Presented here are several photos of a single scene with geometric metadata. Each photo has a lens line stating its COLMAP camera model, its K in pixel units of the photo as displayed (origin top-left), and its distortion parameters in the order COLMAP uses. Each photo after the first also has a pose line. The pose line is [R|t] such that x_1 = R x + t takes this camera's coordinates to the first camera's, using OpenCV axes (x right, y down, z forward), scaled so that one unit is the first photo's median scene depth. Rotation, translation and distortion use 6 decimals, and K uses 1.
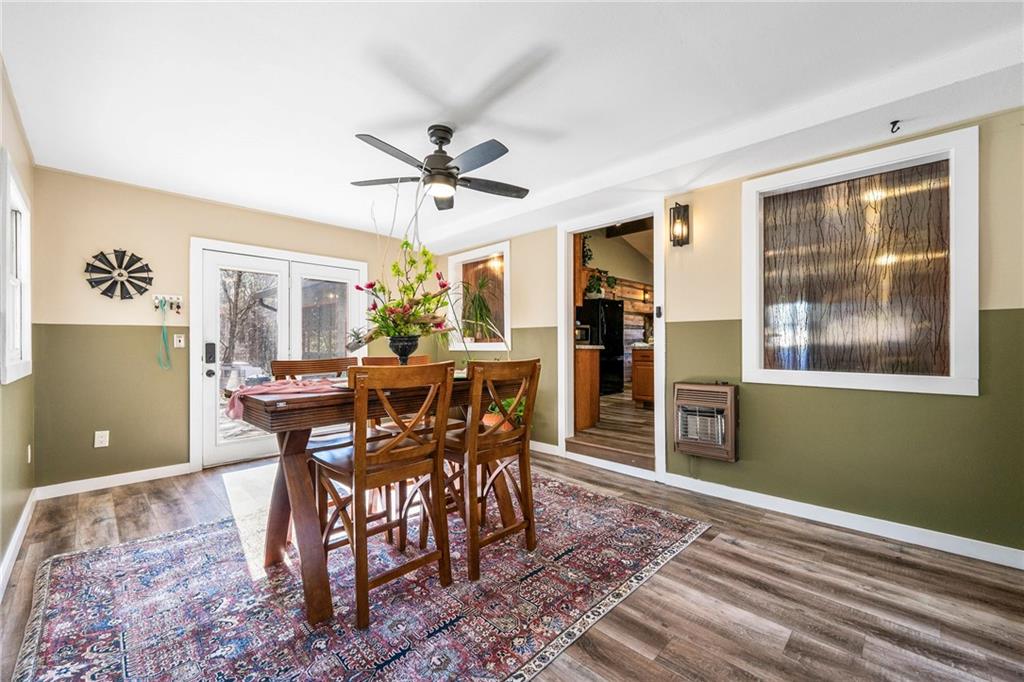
lens RADIAL K [[414.6, 0, 513.3], [0, 414.6, 347.7], [0, 0, 1]] dist [0.000893, 0.000067]
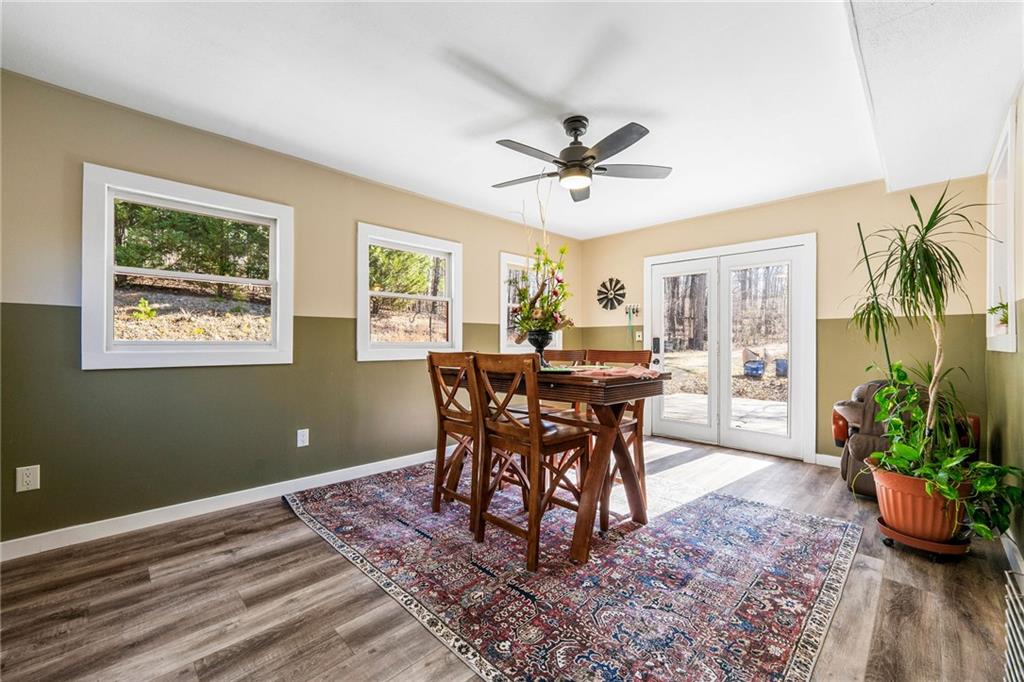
lens RADIAL K [[414.6, 0, 513.3], [0, 414.6, 347.7], [0, 0, 1]] dist [0.000893, 0.000067]
pose [[-0.013923, 0.021694, -0.999668, 0.822964], [-0.007894, 0.999731, 0.021805, -0.006746], [0.999872, 0.008195, -0.013748, 0.866355]]
